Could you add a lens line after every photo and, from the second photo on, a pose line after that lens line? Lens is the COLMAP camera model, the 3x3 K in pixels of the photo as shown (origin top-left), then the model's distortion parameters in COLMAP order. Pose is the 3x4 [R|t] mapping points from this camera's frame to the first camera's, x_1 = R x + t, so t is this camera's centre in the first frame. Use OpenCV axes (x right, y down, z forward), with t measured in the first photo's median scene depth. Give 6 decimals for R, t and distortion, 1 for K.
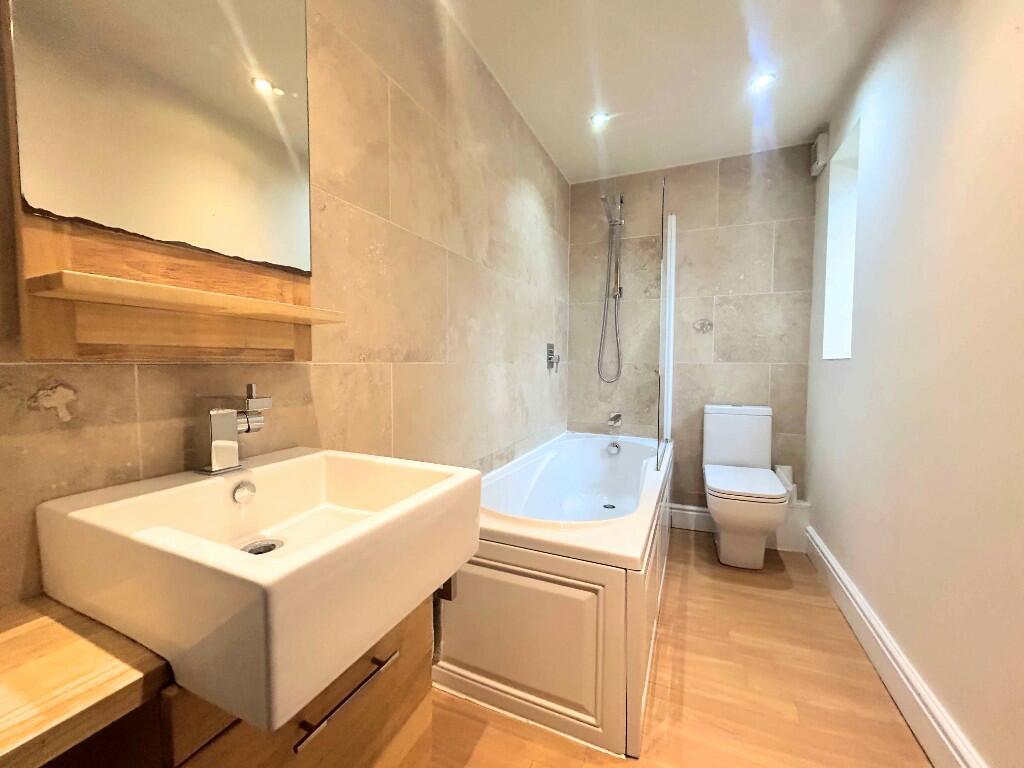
lens RADIAL K [[409.0, 0, 510.6], [0, 409.0, 382.5], [0, 0, 1]] dist [-0.000950, 0.000081]
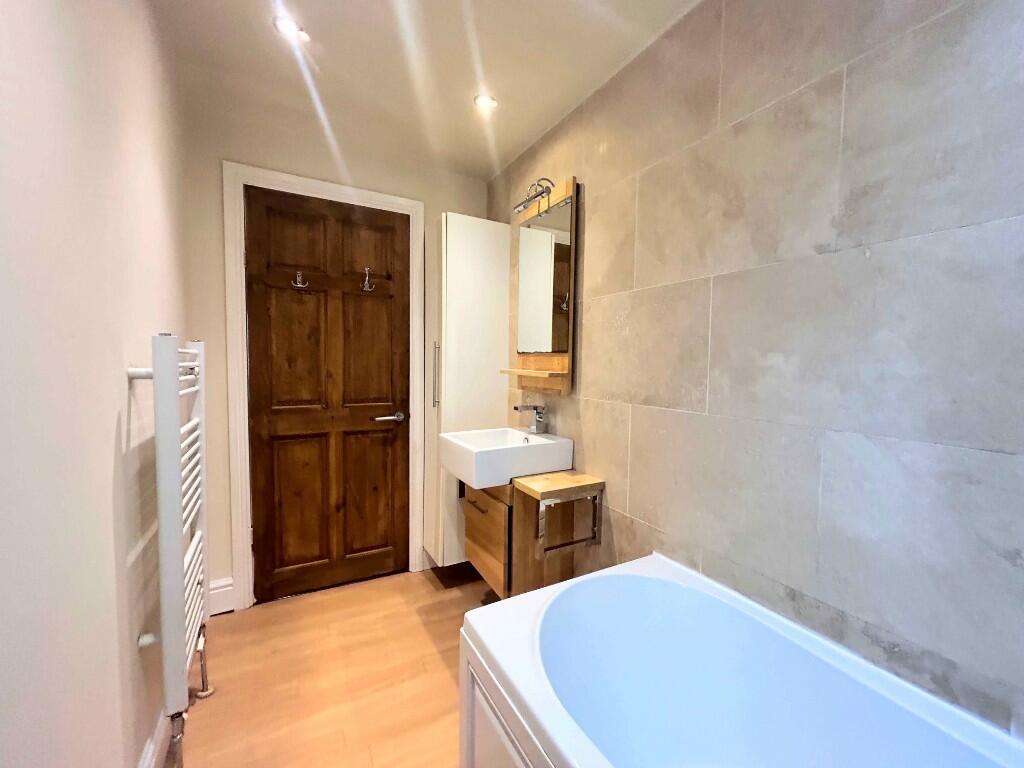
lens RADIAL K [[409.0, 0, 511.4], [0, 409.0, 383.7], [0, 0, 1]] dist [-0.000950, 0.000081]
pose [[-0.595160, 0.036575, -0.802774, 0.874630], [-0.053368, 0.994959, 0.084897, -0.187165], [0.801833, 0.093370, -0.590208, 1.382603]]
